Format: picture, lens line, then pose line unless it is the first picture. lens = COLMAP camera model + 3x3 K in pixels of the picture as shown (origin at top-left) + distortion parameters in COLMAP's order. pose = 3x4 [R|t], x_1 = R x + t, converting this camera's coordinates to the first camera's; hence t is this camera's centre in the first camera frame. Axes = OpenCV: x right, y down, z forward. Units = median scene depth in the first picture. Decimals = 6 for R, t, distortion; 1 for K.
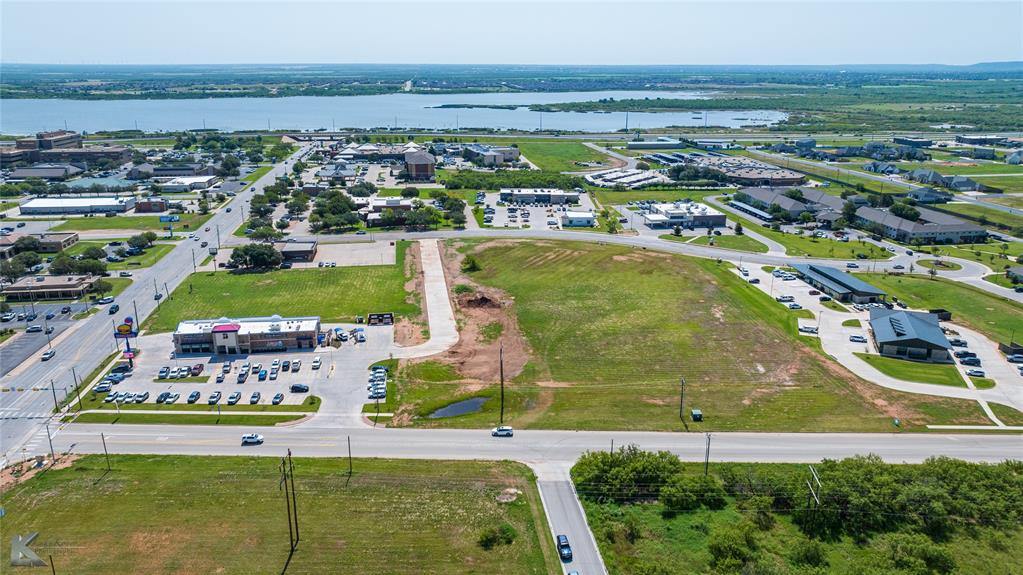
lens RADIAL K [[738.2, 0, 516.1], [0, 738.2, 287.2], [0, 0, 1]] dist [-0.015848, -0.002469]
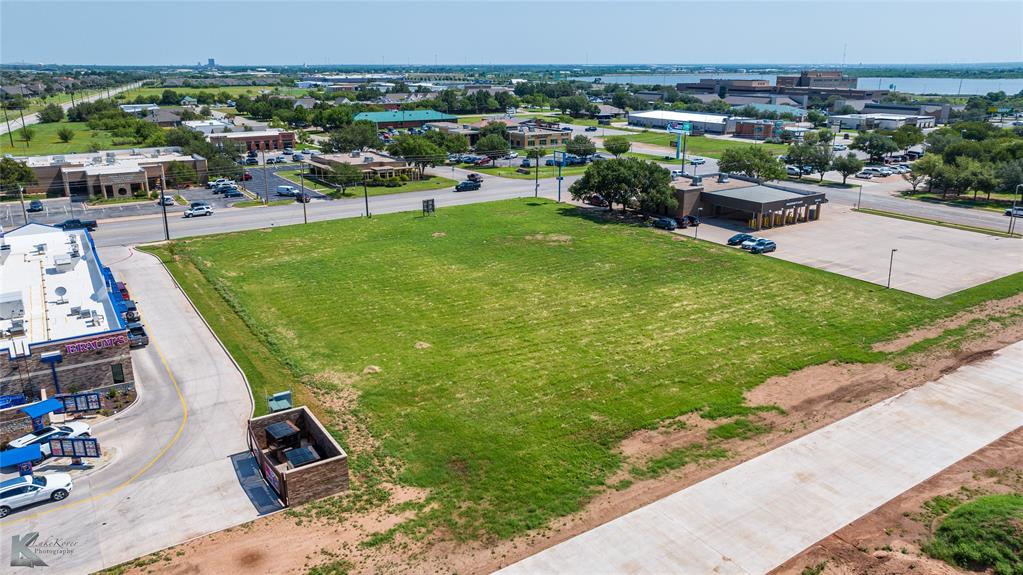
lens RADIAL K [[720.0, 0, 515.9], [0, 720.0, 285.8], [0, 0, 1]] dist [-0.022228, -0.001602]
pose [[0.423032, 0.267356, -0.865774, -0.001246], [-0.265121, 0.950186, 0.163880, -0.047598], [0.866461, 0.160208, 0.472841, 0.927434]]
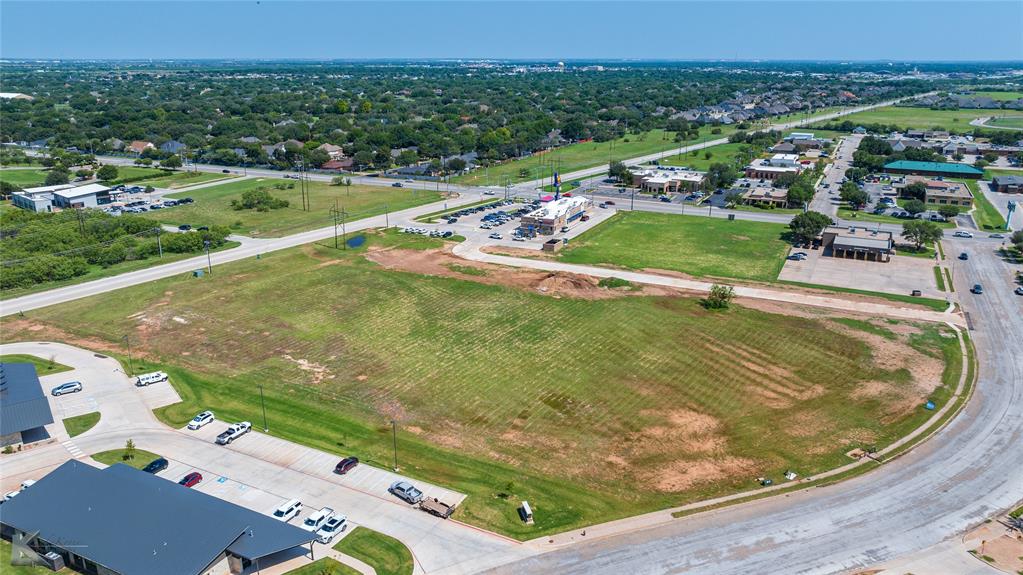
lens RADIAL K [[738.2, 0, 516.1], [0, 738.2, 287.2], [0, 0, 1]] dist [-0.015848, -0.002469]
pose [[-0.563952, 0.245100, -0.788596, 0.653074], [-0.242419, 0.863732, 0.441814, -0.339034], [0.789425, 0.440332, -0.427687, 1.387473]]
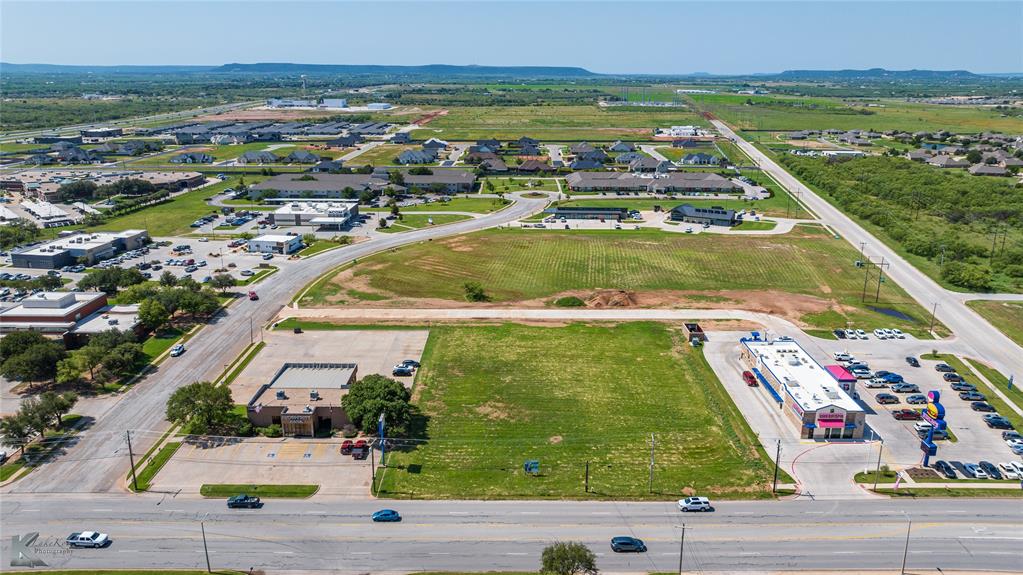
lens RADIAL K [[720.0, 0, 515.9], [0, 720.0, 285.8], [0, 0, 1]] dist [-0.022228, -0.001602]
pose [[0.148617, -0.281354, 0.948026, -0.947357], [0.282972, 0.930684, 0.231847, -0.246319], [-0.947544, 0.233808, 0.217931, 0.974524]]
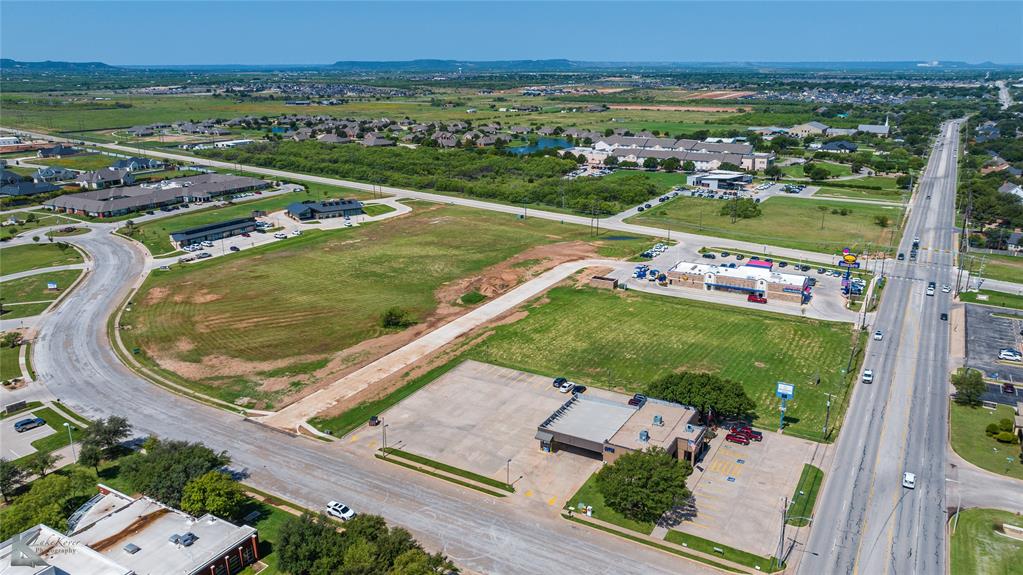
lens RADIAL K [[738.2, 0, 516.1], [0, 738.2, 287.2], [0, 0, 1]] dist [-0.015848, -0.002469]
pose [[-0.785060, -0.178142, 0.593251, -0.654689], [0.182057, 0.849090, 0.495885, -0.445068], [-0.592061, 0.497305, -0.634155, 1.646598]]
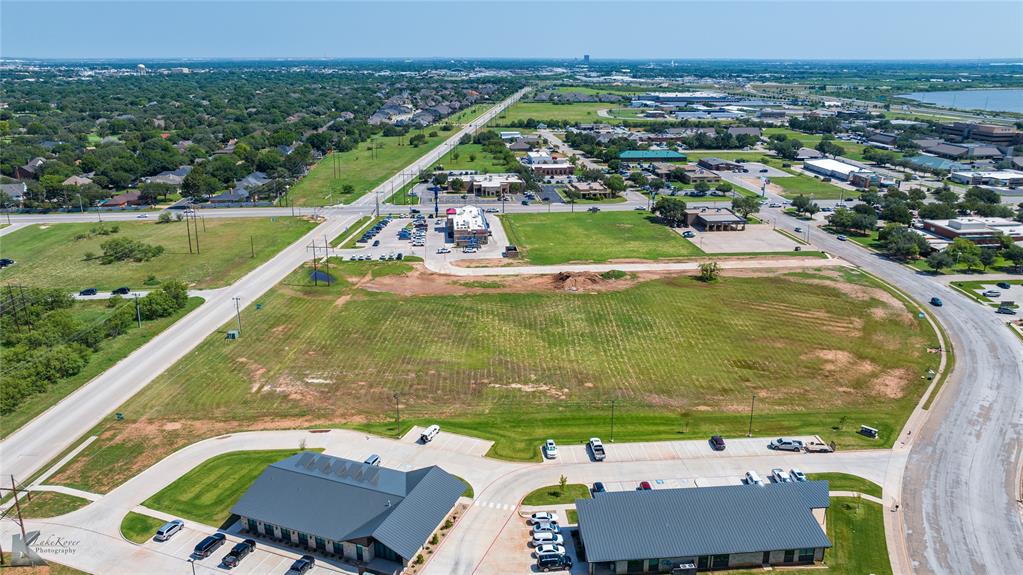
lens RADIAL K [[738.2, 0, 516.1], [0, 738.2, 287.2], [0, 0, 1]] dist [-0.015848, -0.002469]
pose [[-0.043618, 0.299689, -0.953039, 0.881653], [-0.293096, 0.908132, 0.298982, -0.240640], [0.955087, 0.292373, 0.048227, 0.942502]]
